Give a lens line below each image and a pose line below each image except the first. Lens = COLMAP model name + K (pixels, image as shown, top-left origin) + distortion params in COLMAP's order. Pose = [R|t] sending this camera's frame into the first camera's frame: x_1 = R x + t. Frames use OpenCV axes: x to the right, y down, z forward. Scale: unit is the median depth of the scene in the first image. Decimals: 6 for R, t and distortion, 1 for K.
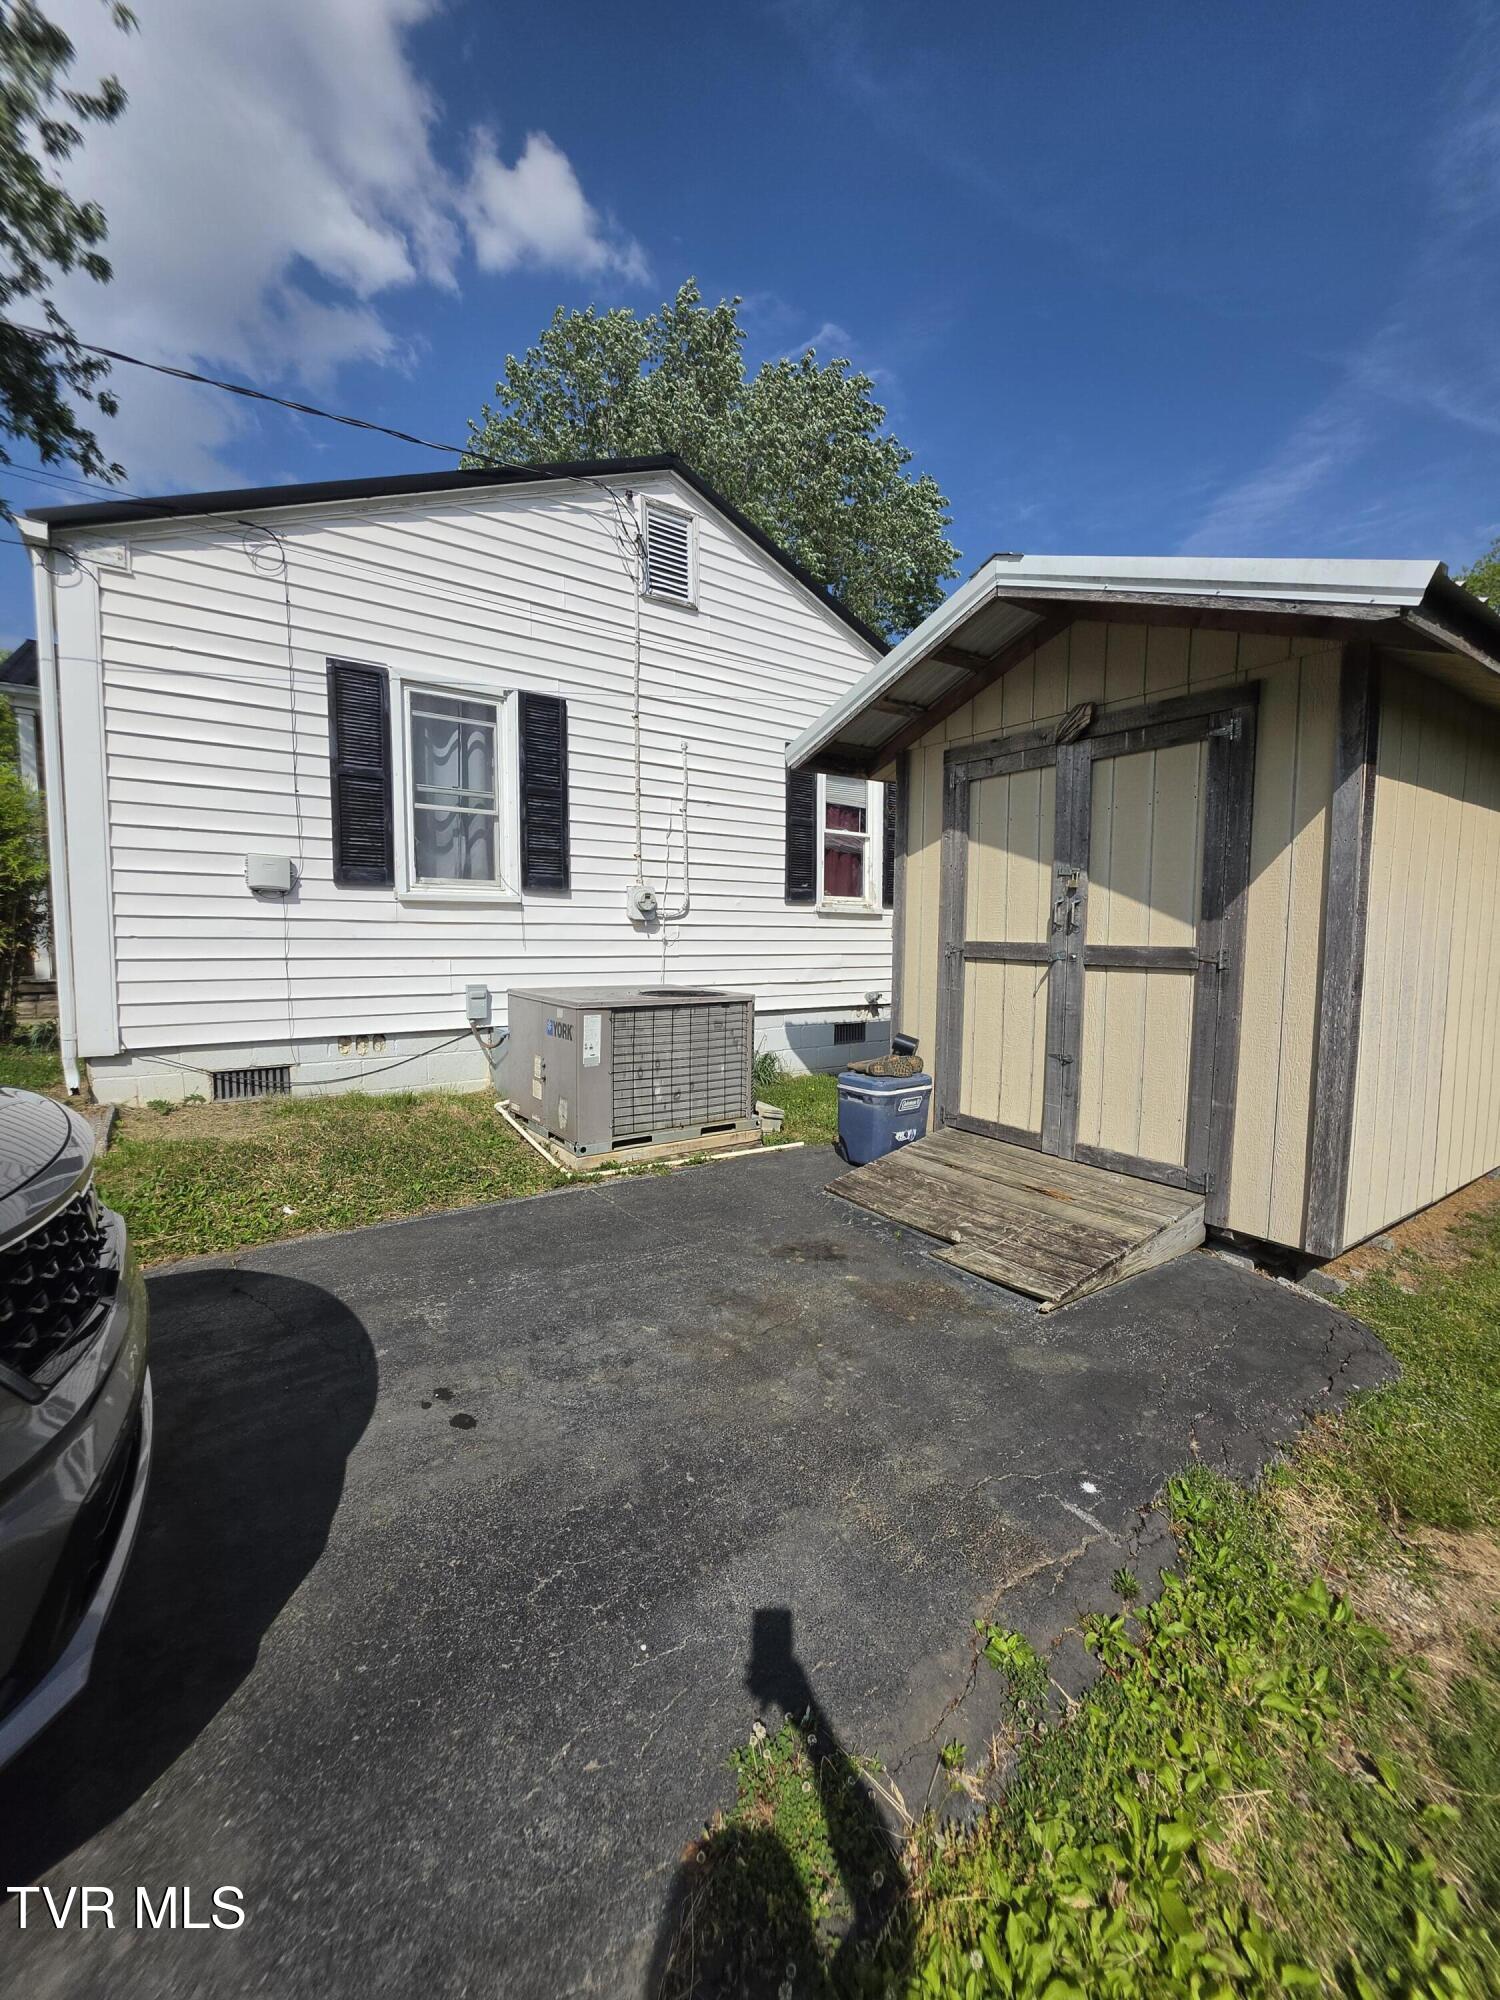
lens RADIAL K [[801.5, 0, 760.2], [0, 801.5, 993.1], [0, 0, 1]] dist [-0.002107, 0.000169]
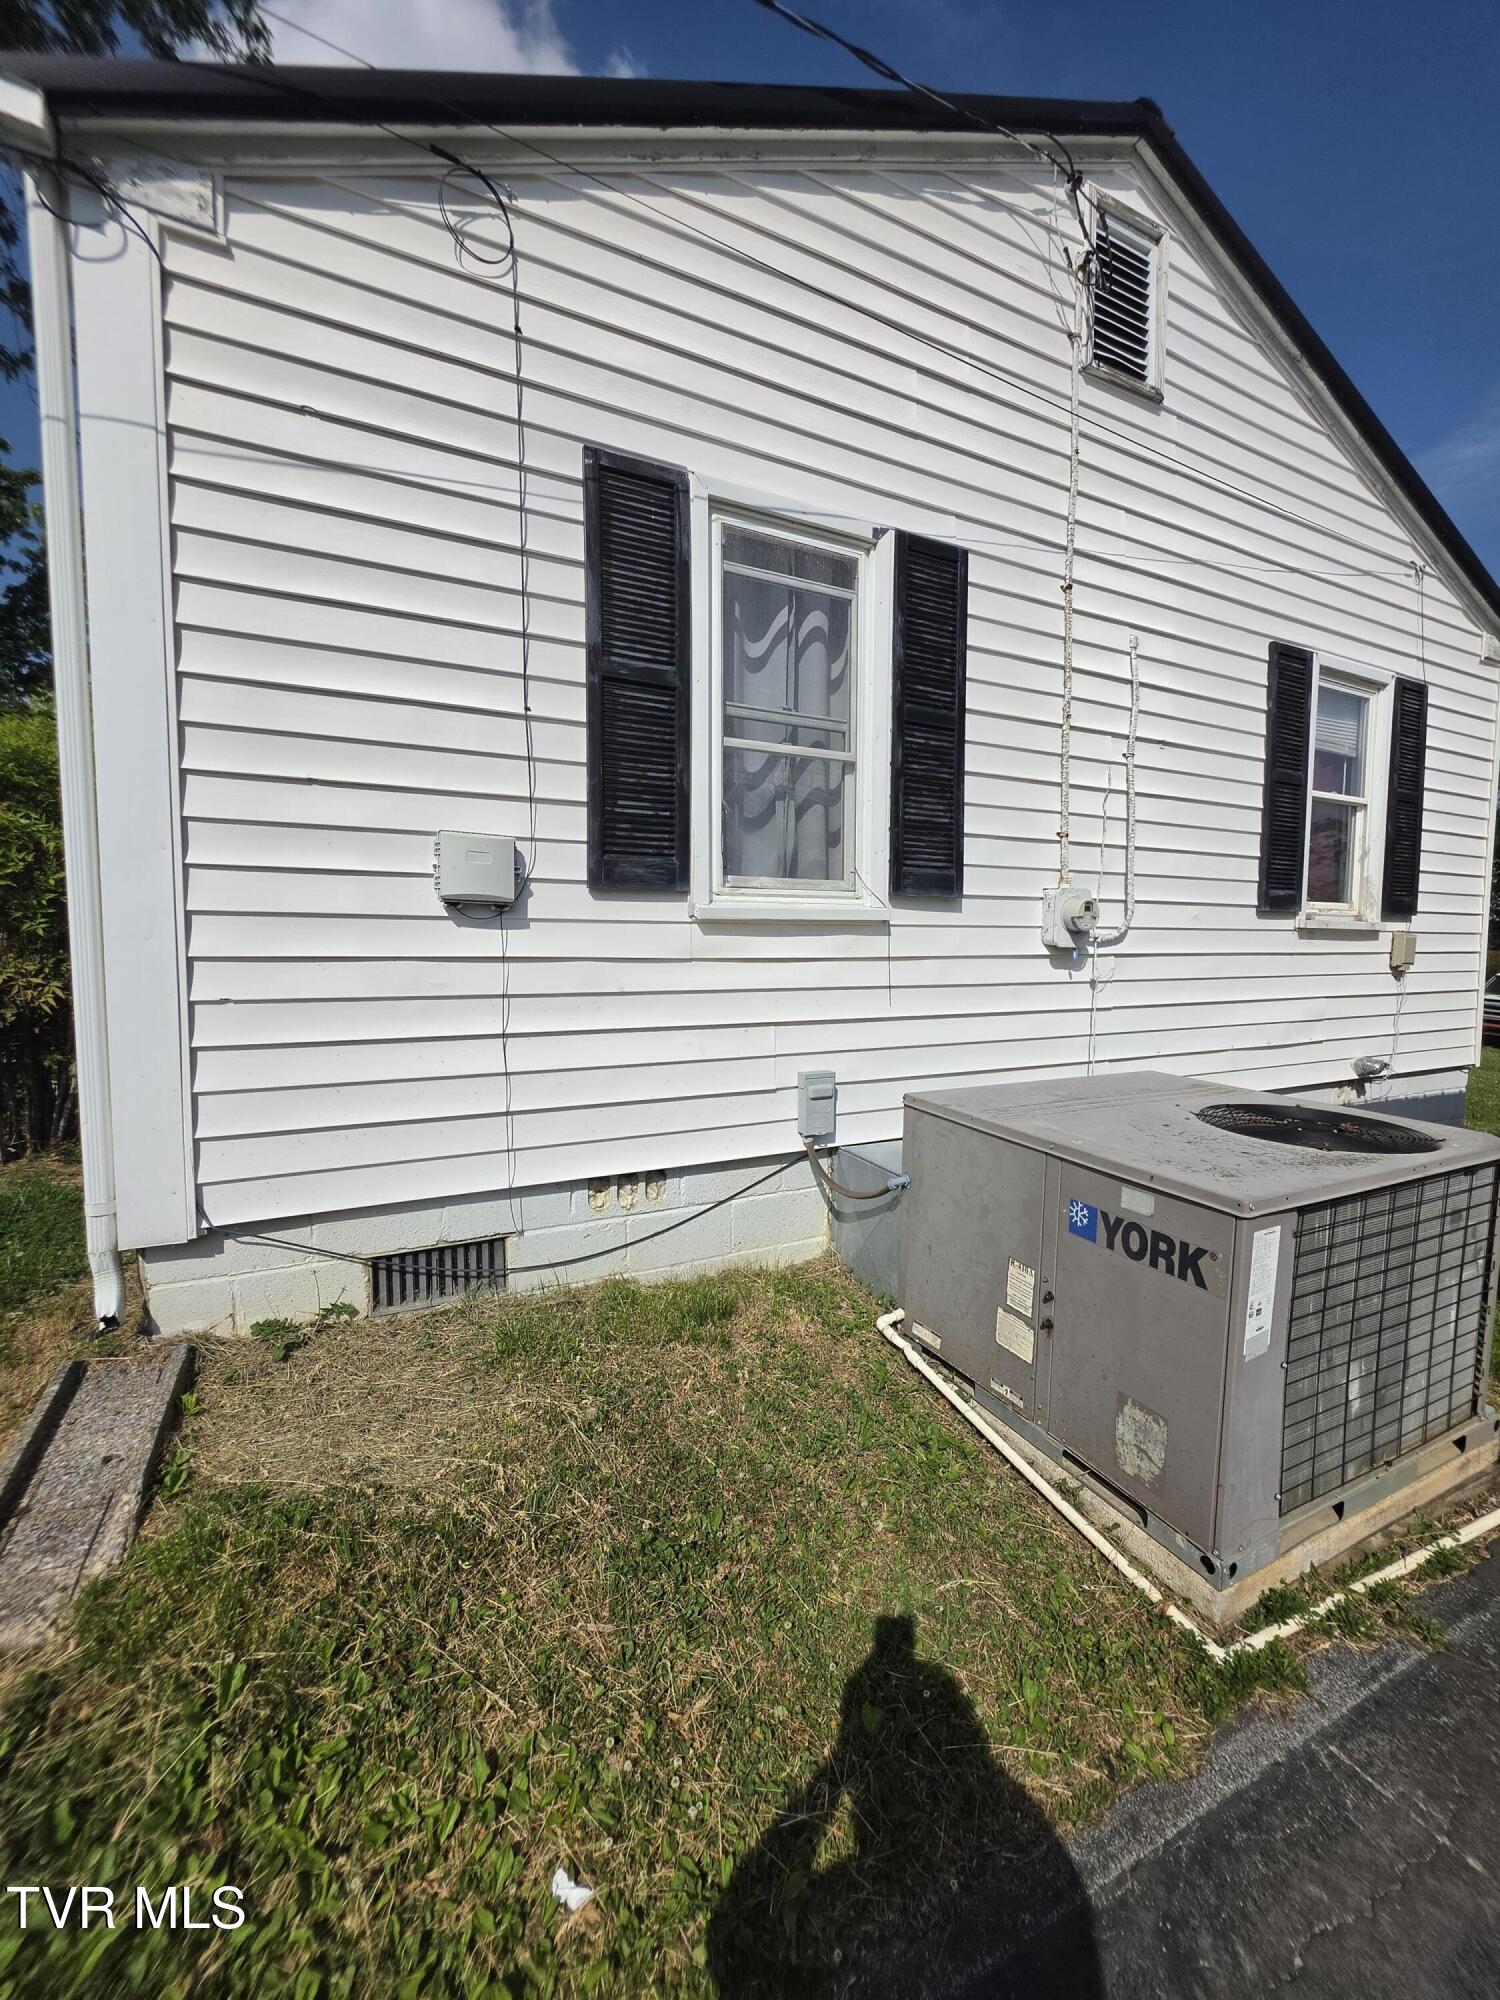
lens RADIAL K [[801.5, 0, 760.2], [0, 801.5, 993.1], [0, 0, 1]] dist [-0.002107, 0.000169]
pose [[0.988062, 0.015807, -0.153242, -0.328889], [-0.014831, 0.999862, 0.007511, -0.072003], [0.153340, -0.005148, 0.988160, 0.484055]]
